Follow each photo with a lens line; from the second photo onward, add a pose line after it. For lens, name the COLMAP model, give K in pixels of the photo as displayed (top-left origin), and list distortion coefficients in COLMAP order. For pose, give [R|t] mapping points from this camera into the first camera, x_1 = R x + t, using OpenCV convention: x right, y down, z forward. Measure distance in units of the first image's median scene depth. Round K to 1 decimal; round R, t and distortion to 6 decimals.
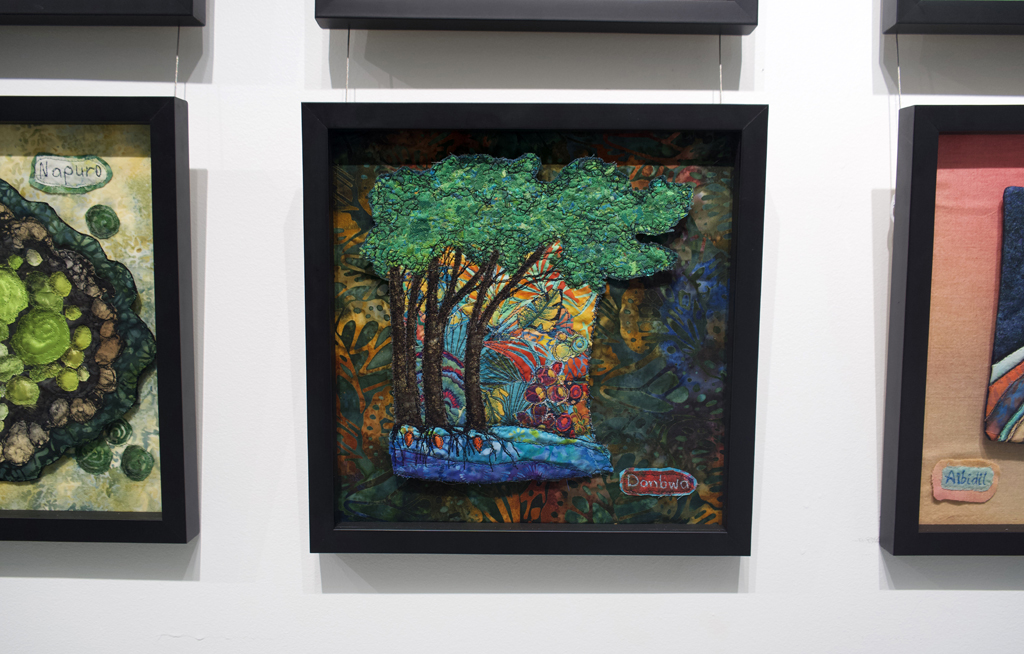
lens RADIAL K [[834.9, 0, 512.0], [0, 834.9, 327.0], [0, 0, 1]] dist [0.001293, -0.002959]
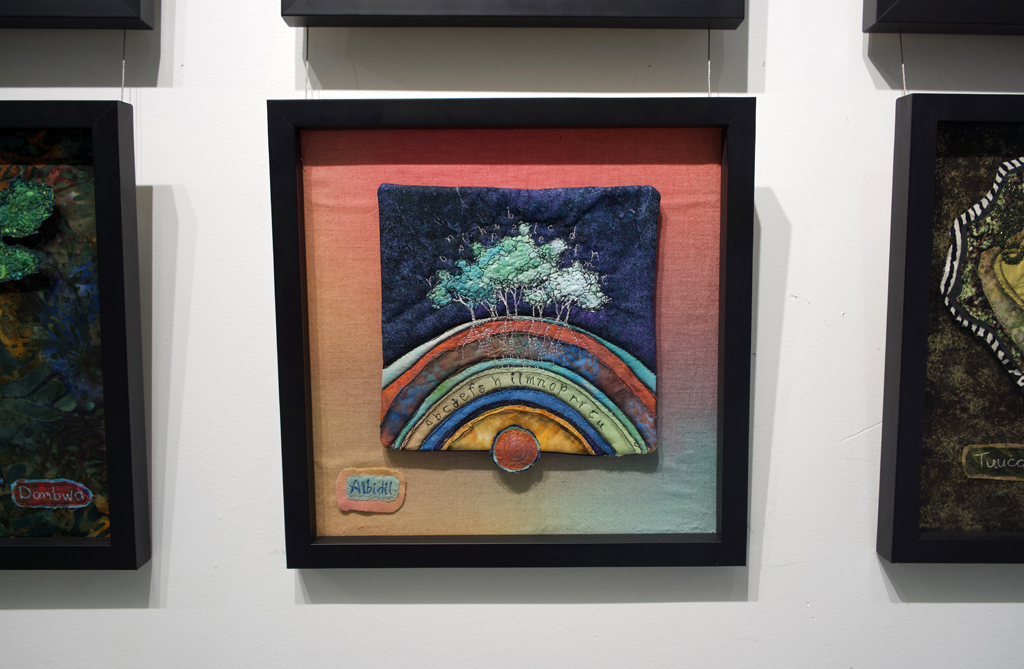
lens RADIAL K [[853.4, 0, 512.0], [0, 853.4, 334.5], [0, 0, 1]] dist [-0.010965, 0.004128]
pose [[0.999974, -0.006932, 0.002103, 0.713250], [0.006930, 0.999976, 0.000830, 0.005039], [-0.002109, -0.000815, 0.999997, 0.017585]]
